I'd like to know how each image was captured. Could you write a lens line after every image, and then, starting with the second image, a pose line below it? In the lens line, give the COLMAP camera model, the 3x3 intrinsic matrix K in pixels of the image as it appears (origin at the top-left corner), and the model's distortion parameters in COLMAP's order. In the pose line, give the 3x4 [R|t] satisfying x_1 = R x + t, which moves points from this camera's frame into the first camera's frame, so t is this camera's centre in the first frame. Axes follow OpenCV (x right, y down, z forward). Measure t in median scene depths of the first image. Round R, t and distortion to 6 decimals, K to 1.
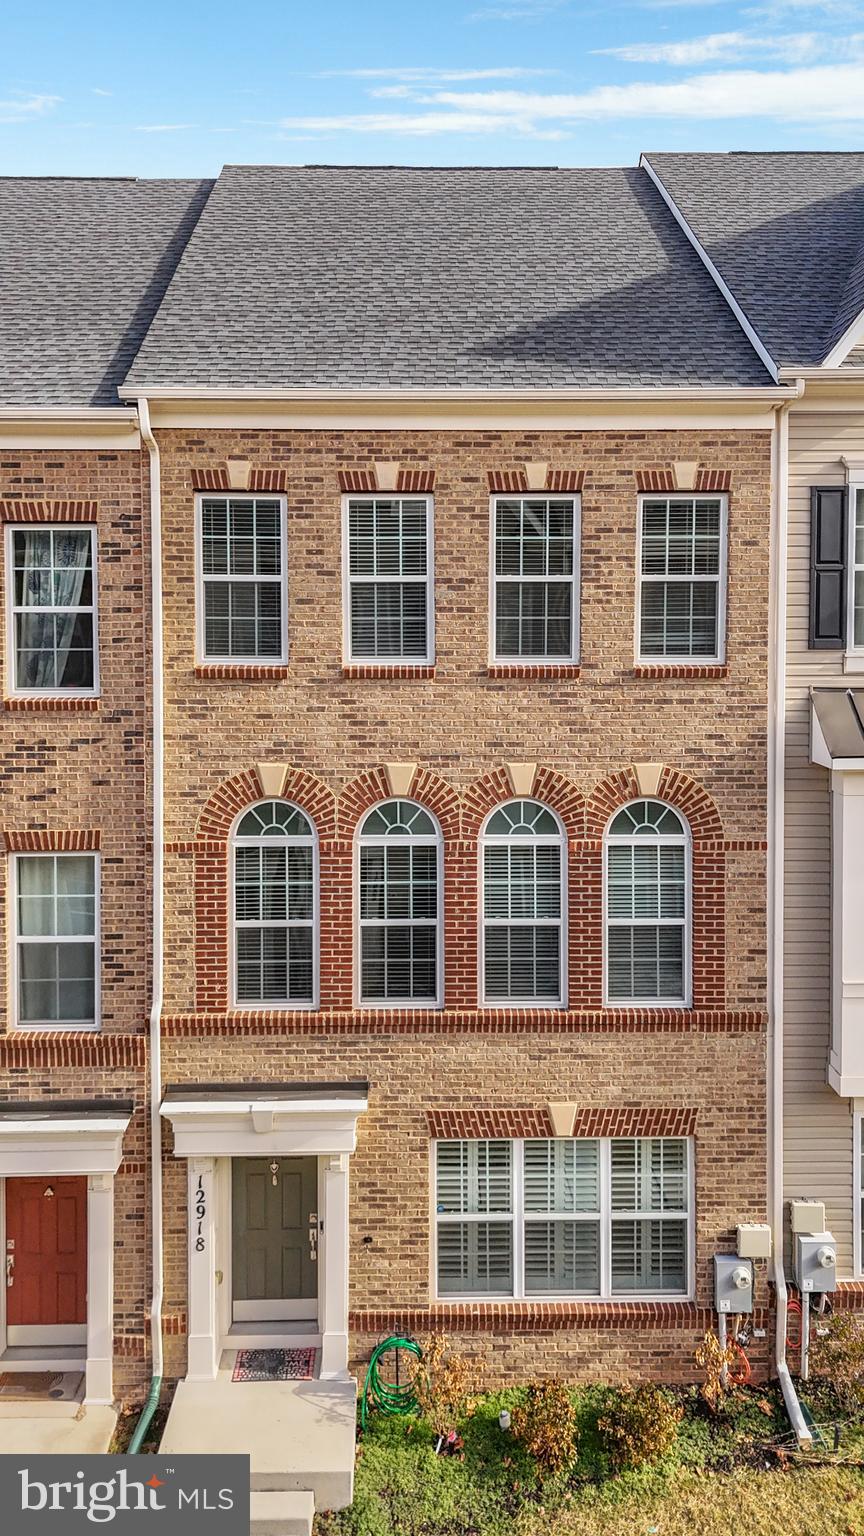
lens RADIAL K [[1091.9, 0, 414.7], [0, 1091.9, 756.5], [0, 0, 1]] dist [0.026722, -0.000927]
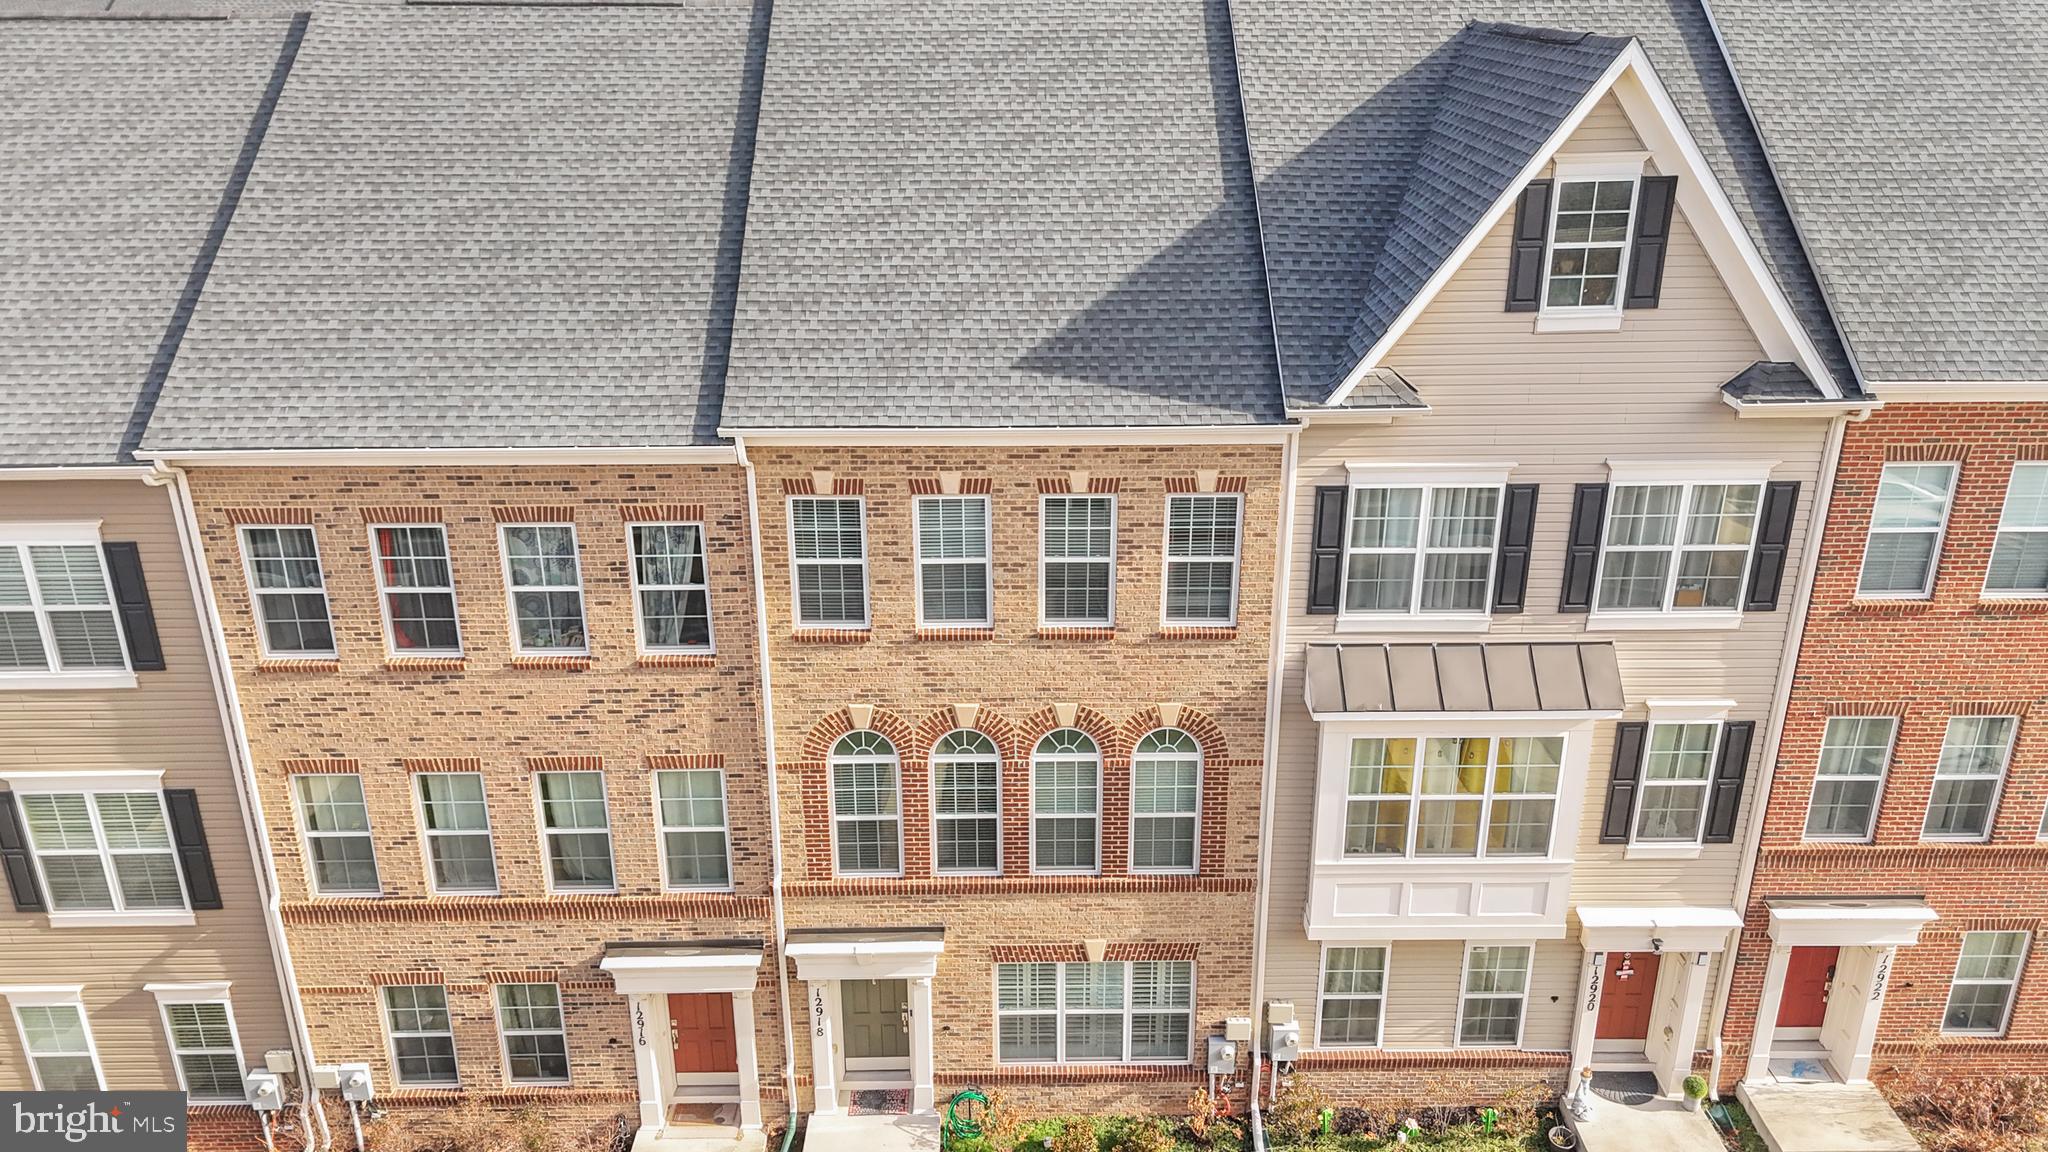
lens RADIAL K [[1532.3, 0, 1024.0], [0, 1532.3, 576.0], [0, 0, 1]] dist [0.040574, -0.001020]
pose [[0.999995, -0.000608, -0.003040, 0.056777], [0.001622, 0.938321, 0.345761, -0.715338], [0.002642, -0.345765, 0.938318, -0.552861]]
